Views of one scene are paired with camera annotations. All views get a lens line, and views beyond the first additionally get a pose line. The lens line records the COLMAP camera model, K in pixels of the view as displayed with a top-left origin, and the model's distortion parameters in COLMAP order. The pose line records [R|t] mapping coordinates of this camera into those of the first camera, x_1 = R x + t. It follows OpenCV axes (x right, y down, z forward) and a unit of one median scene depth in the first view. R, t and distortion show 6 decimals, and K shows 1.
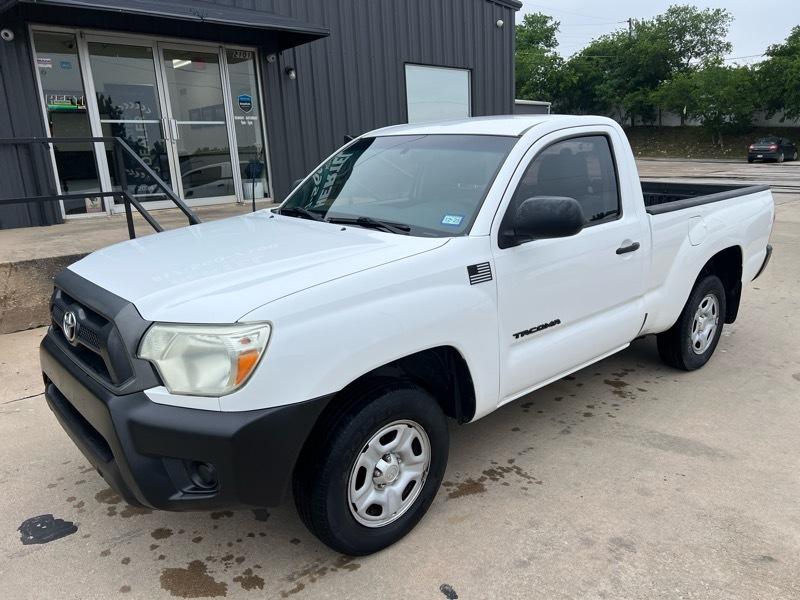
lens RADIAL K [[600.7, 0, 409.0], [0, 600.7, 304.1], [0, 0, 1]] dist [0.056036, -0.062441]
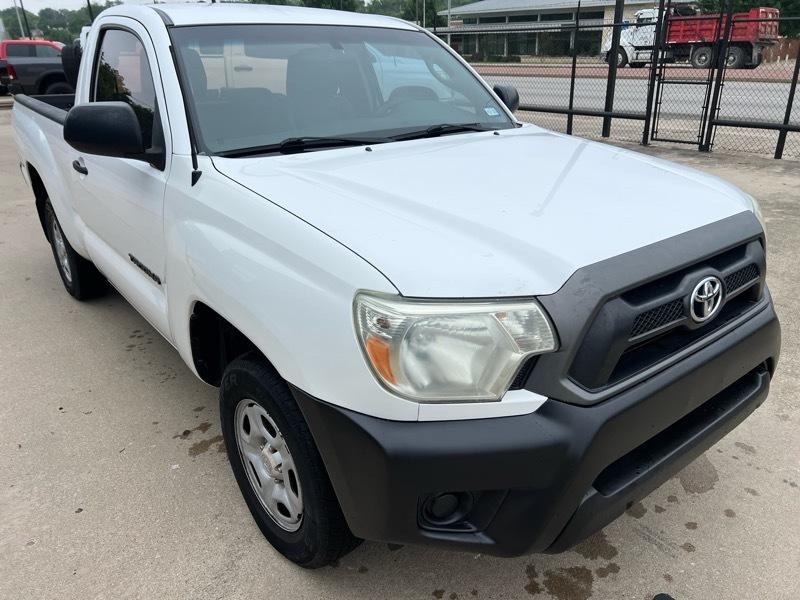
lens RADIAL K [[600.7, 0, 407.6], [0, 600.7, 305.7], [0, 0, 1]] dist [0.056036, -0.062441]
pose [[0.059663, -0.380932, 0.922676, -0.840117], [0.265963, 0.896977, 0.353124, -0.199881], [-0.962135, 0.224329, 0.154830, 0.847246]]
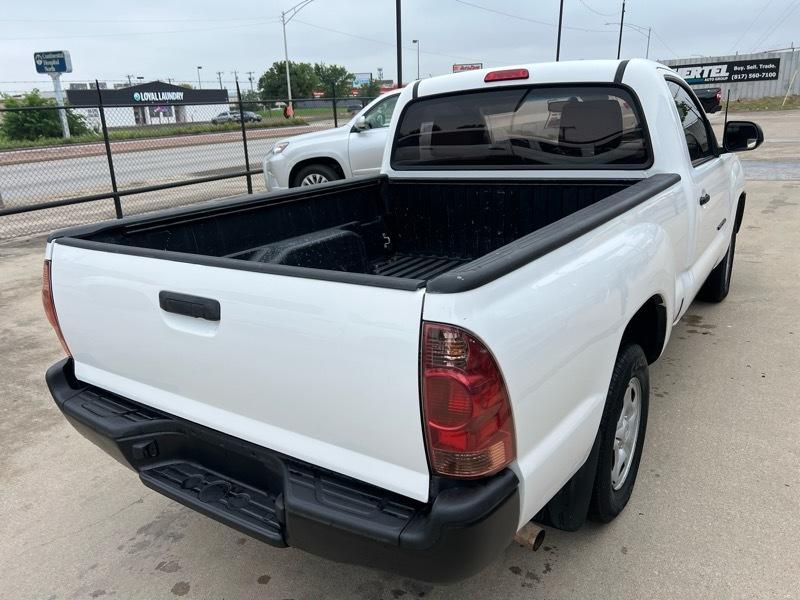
lens RADIAL K [[600.7, 0, 397.6], [0, 600.7, 303.8], [0, 0, 1]] dist [0.056036, -0.062441]
pose [[-0.968650, 0.139386, -0.205643, 0.636094], [0.005444, 0.839482, 0.543360, -0.563153], [0.248371, 0.525206, -0.813923, 2.081969]]
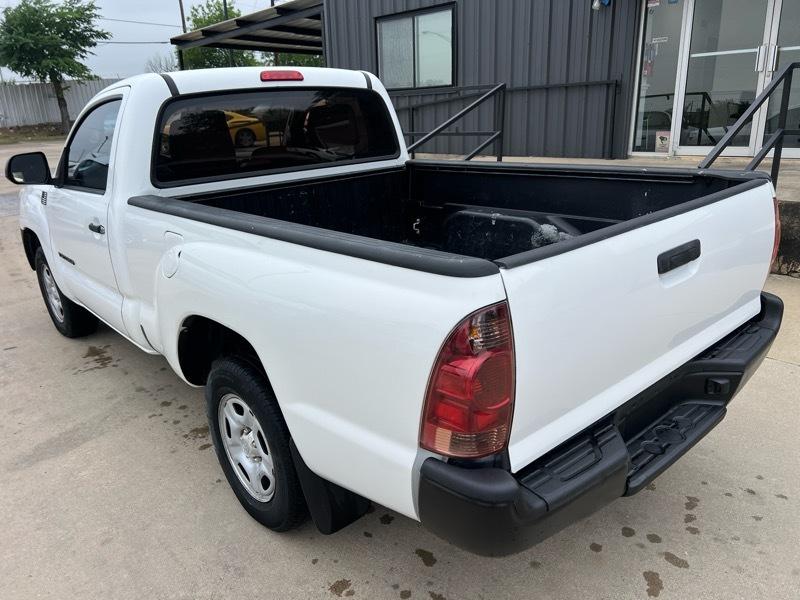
lens RADIAL K [[600.7, 0, 407.1], [0, 600.7, 304.2], [0, 0, 1]] dist [0.056036, -0.062441]
pose [[-0.006436, 0.333979, -0.942558, 1.215753], [-0.216907, 0.919670, 0.327350, -0.373618], [0.976171, 0.206554, 0.066523, 1.372669]]
